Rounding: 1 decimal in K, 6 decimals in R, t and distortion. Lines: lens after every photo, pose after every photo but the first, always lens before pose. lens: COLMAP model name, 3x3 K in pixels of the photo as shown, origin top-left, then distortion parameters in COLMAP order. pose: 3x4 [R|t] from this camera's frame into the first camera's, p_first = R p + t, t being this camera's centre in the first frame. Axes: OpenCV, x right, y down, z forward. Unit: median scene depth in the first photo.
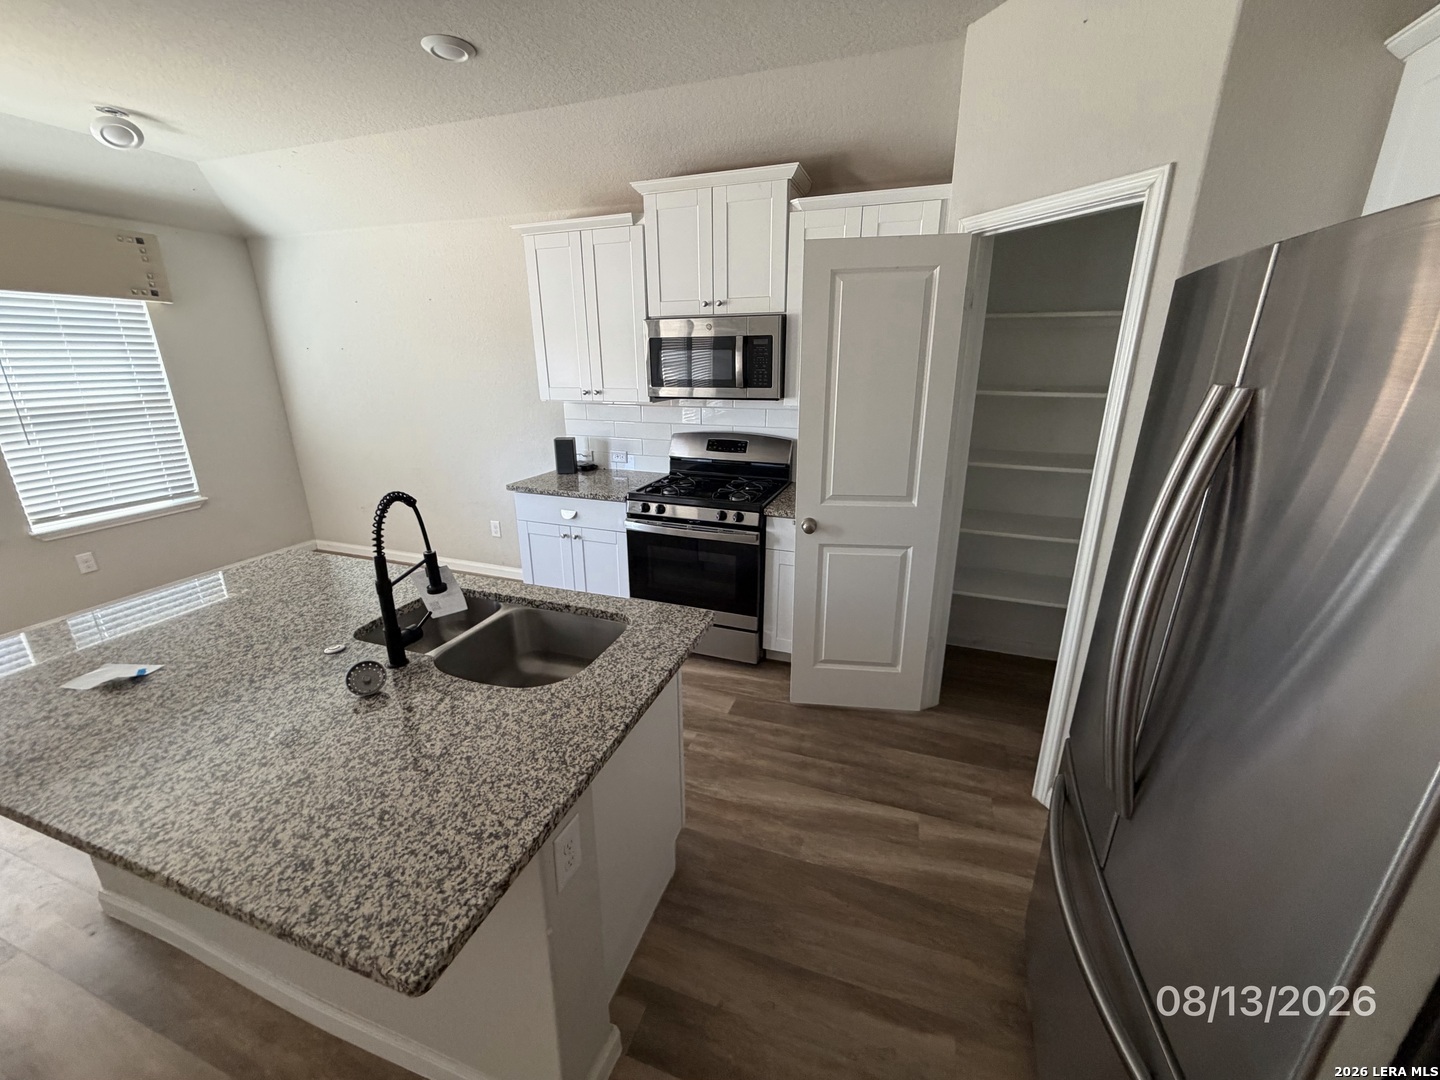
lens RADIAL K [[578.3, 0, 715.6], [0, 578.3, 541.4], [0, 0, 1]] dist [0.001718, 0.000153]
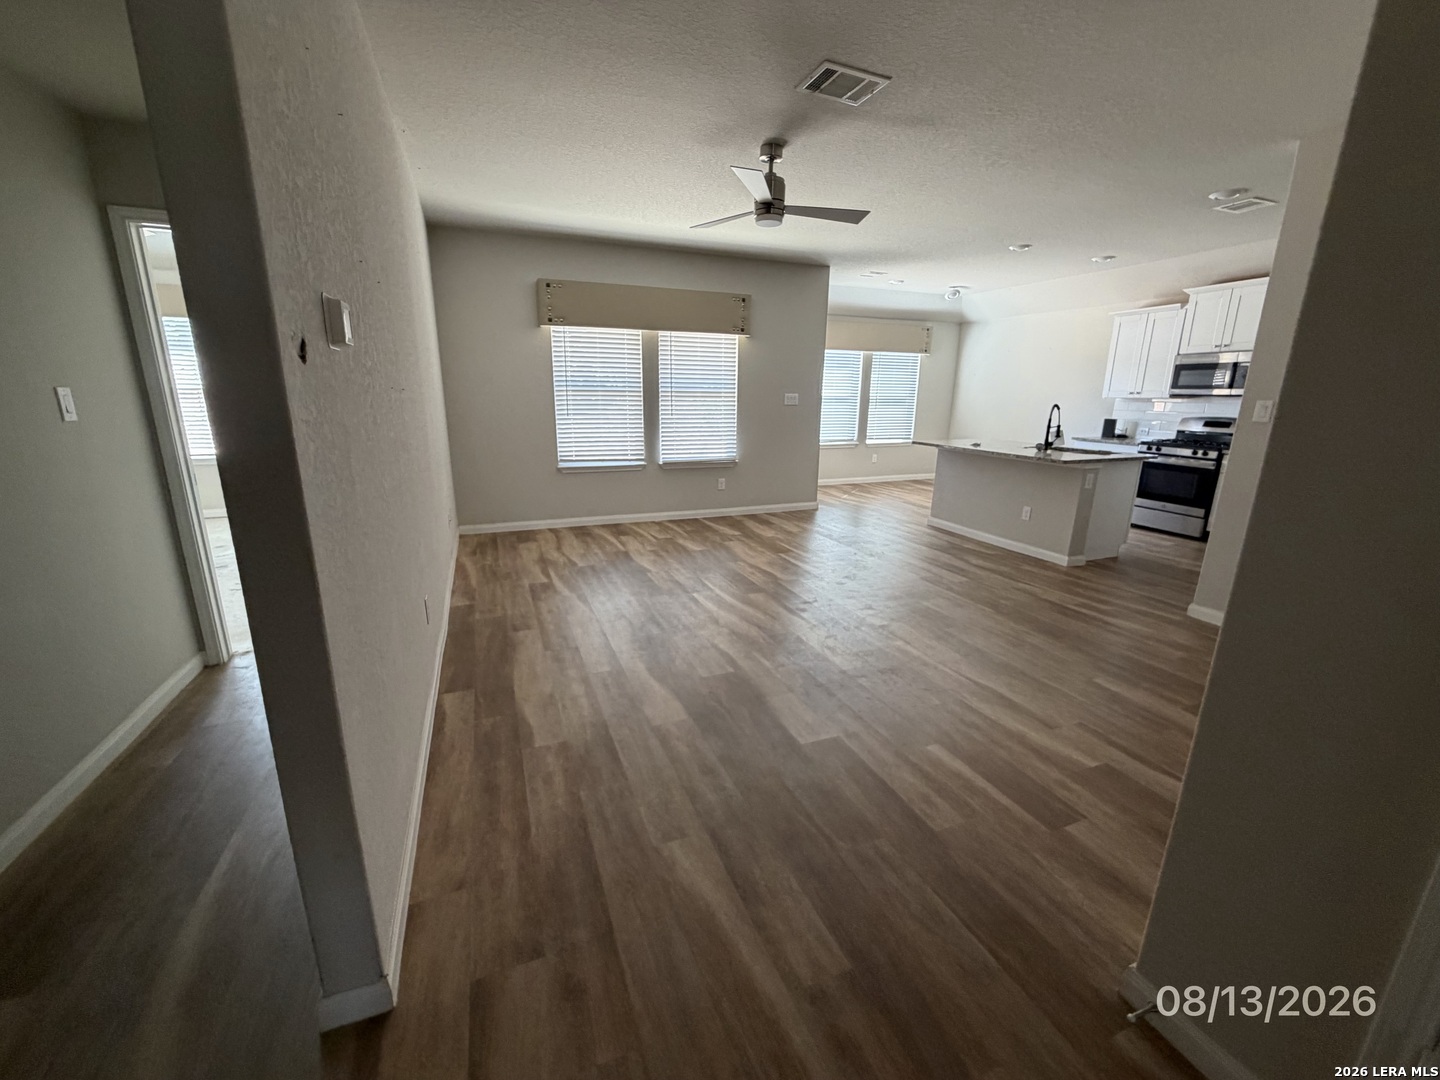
lens RADIAL K [[578.3, 0, 715.6], [0, 578.3, 541.4], [0, 0, 1]] dist [0.001718, 0.000153]
pose [[0.665004, 0.198790, -0.719898, 0.358382], [-0.237228, 0.970229, 0.048776, 0.476147], [0.708162, 0.138343, 0.692364, -1.301762]]
